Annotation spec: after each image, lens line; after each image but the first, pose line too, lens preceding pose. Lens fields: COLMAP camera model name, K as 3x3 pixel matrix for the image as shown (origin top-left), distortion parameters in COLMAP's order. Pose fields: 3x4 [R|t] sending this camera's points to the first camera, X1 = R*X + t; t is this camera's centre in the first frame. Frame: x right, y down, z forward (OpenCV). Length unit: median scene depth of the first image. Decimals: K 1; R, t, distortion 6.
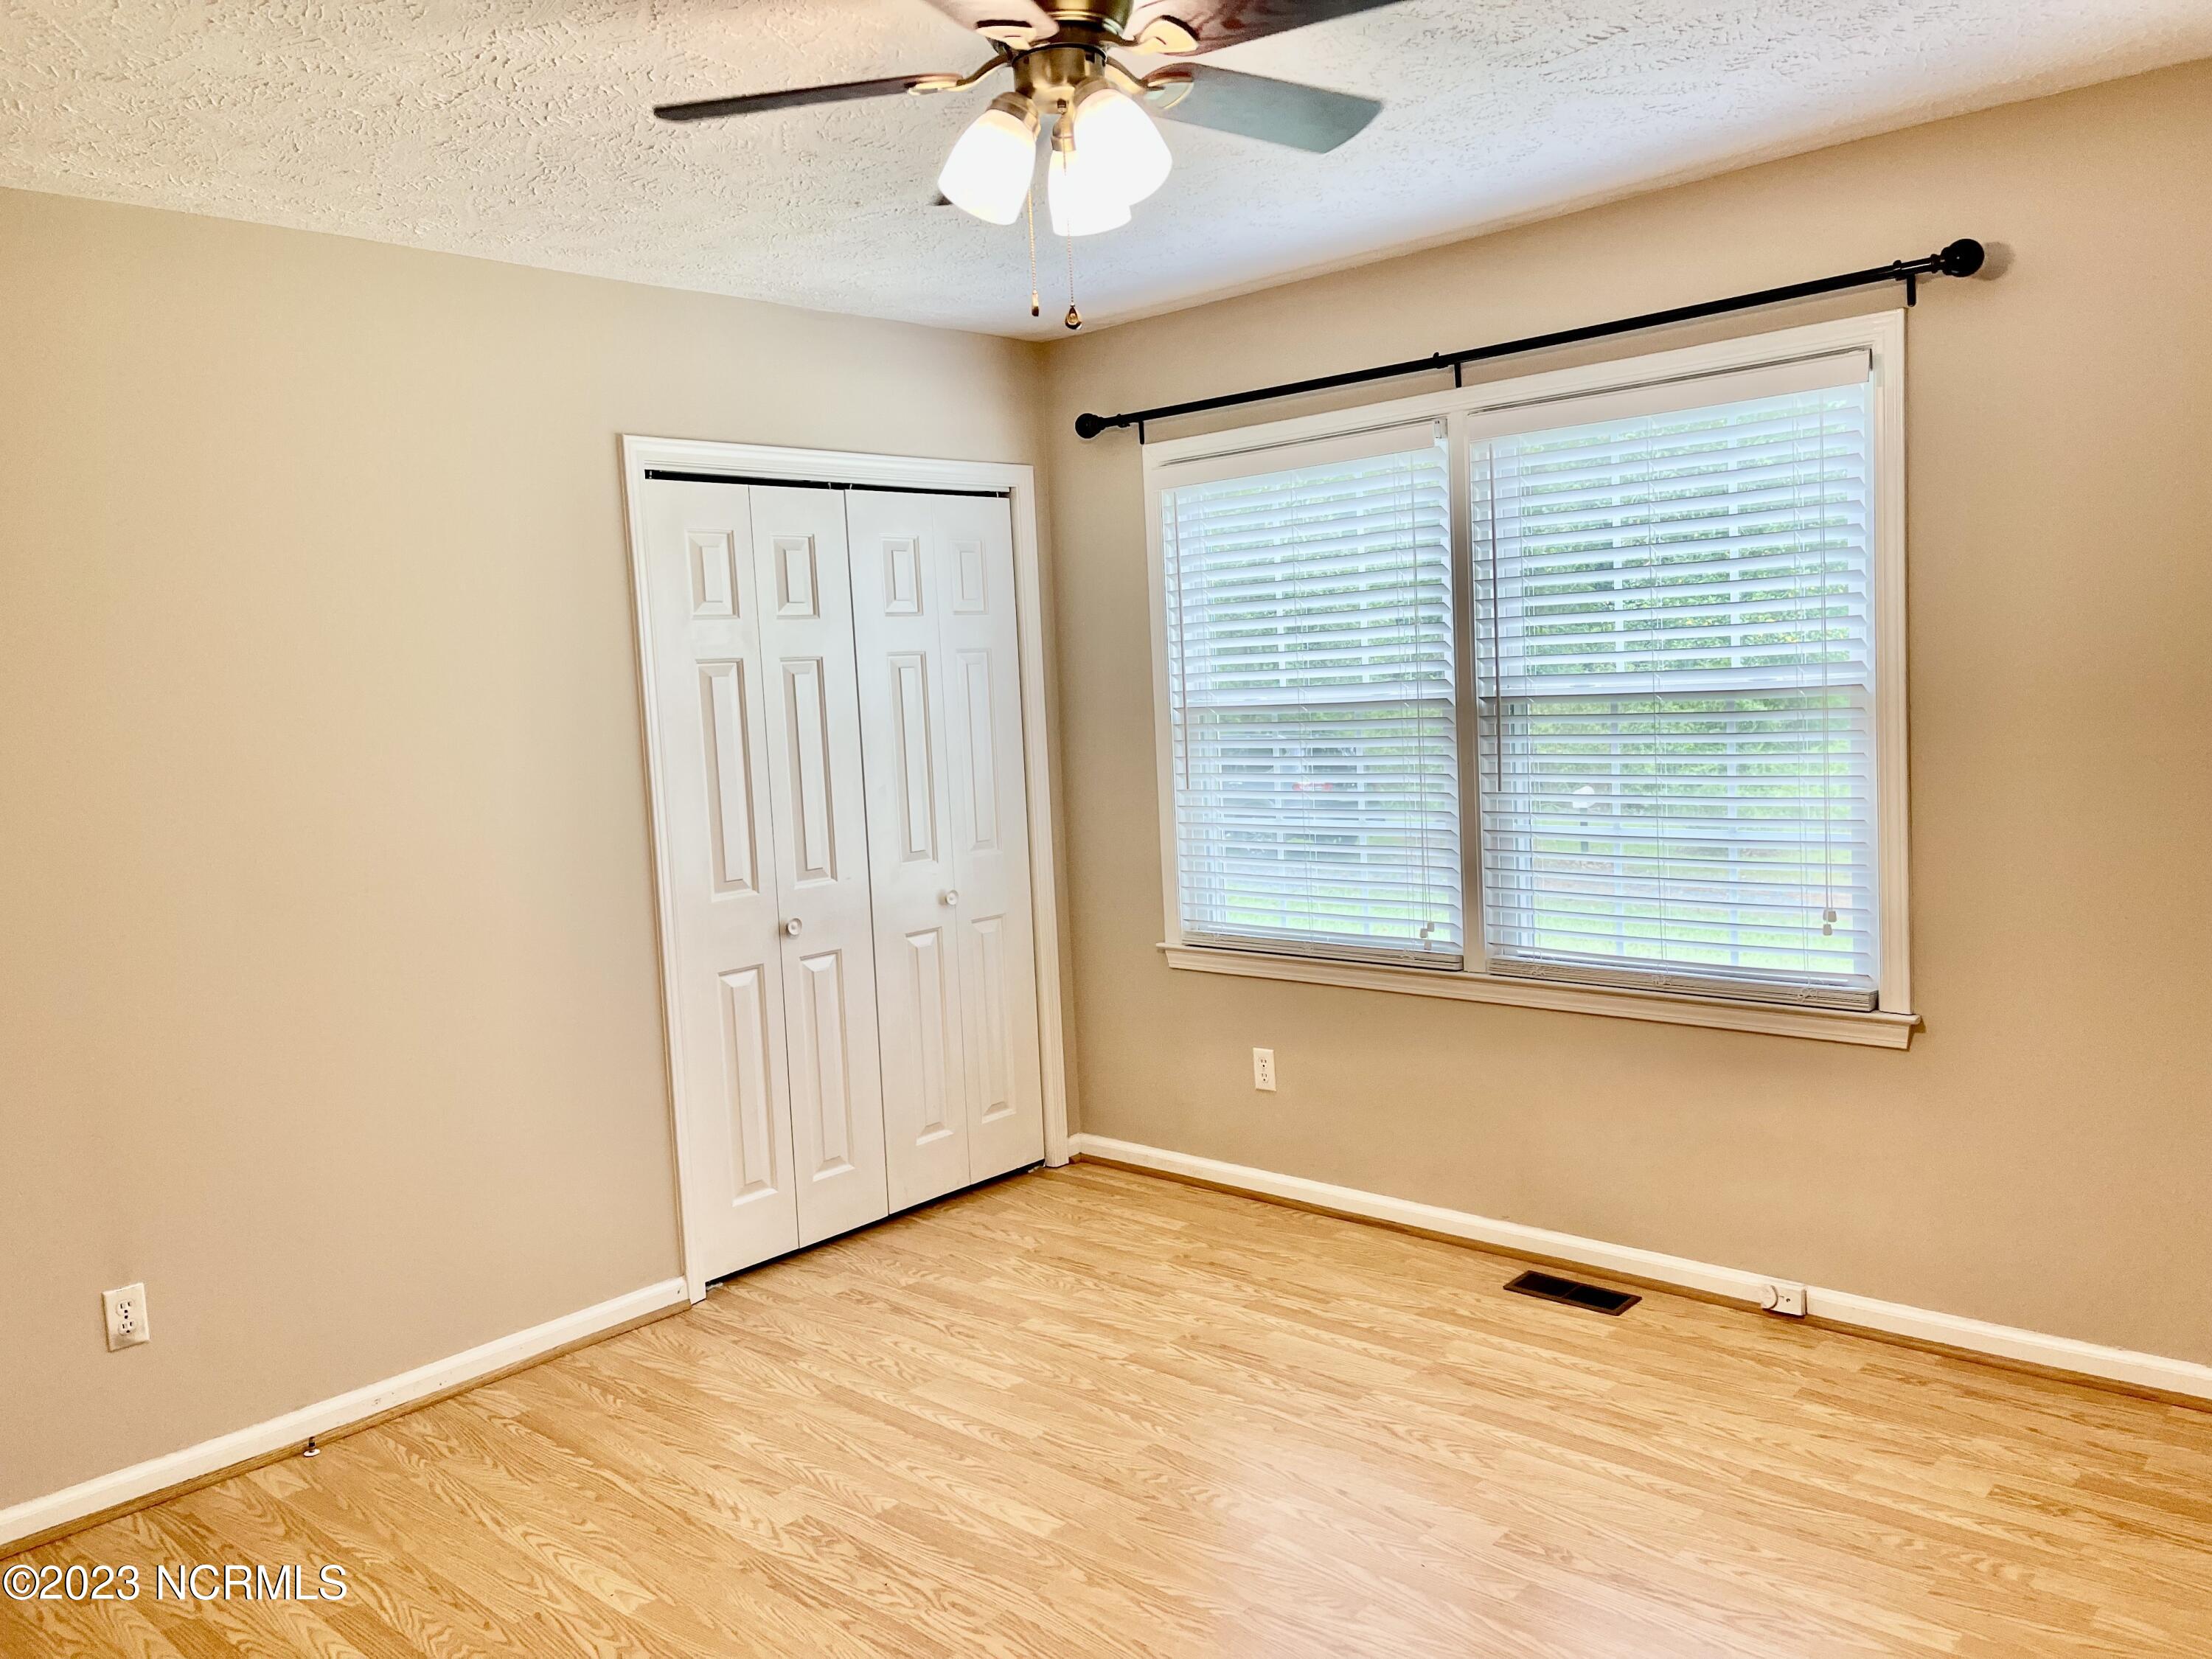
lens RADIAL K [[1716.0, 0, 1135.3], [0, 1716.0, 818.6], [0, 0, 1]] dist [0.069755, -0.109459]
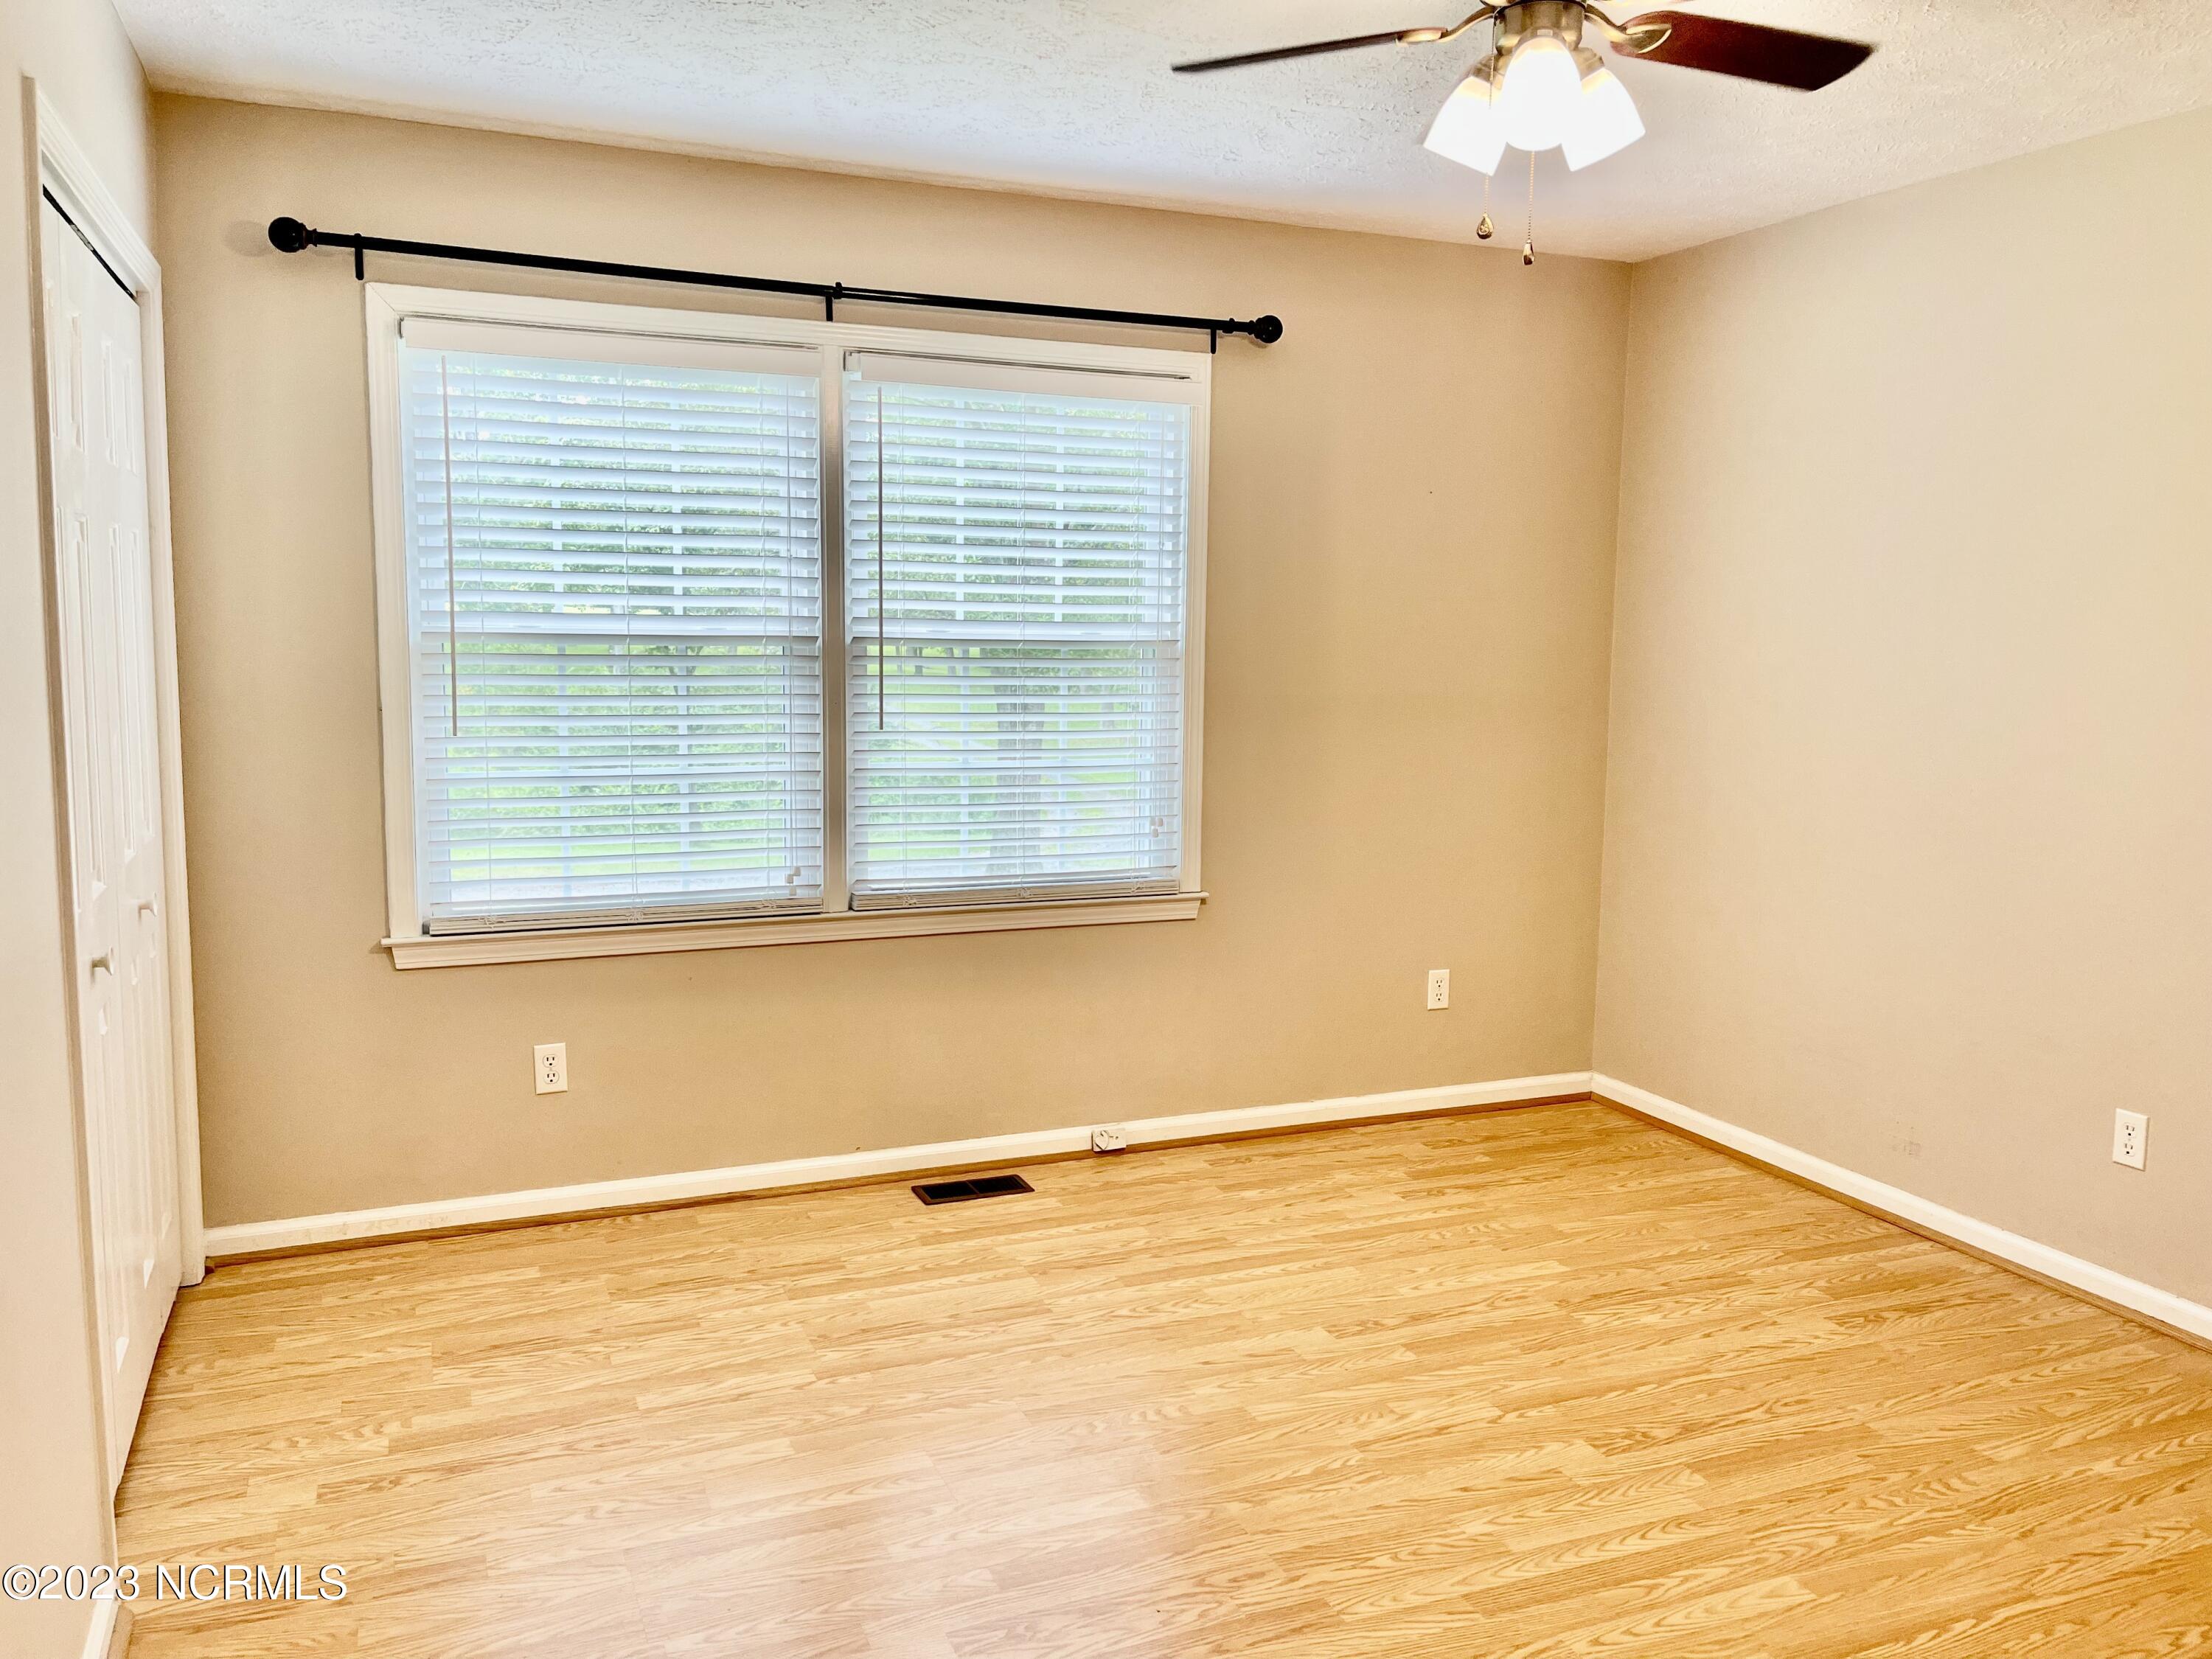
lens RADIAL K [[1716.0, 0, 1135.3], [0, 1716.0, 818.6], [0, 0, 1]] dist [0.069755, -0.109459]
pose [[0.398538, -0.059060, 0.915248, -0.683649], [0.039839, 0.998097, 0.047059, -0.005856], [-0.916286, 0.017708, 0.400133, 0.464938]]
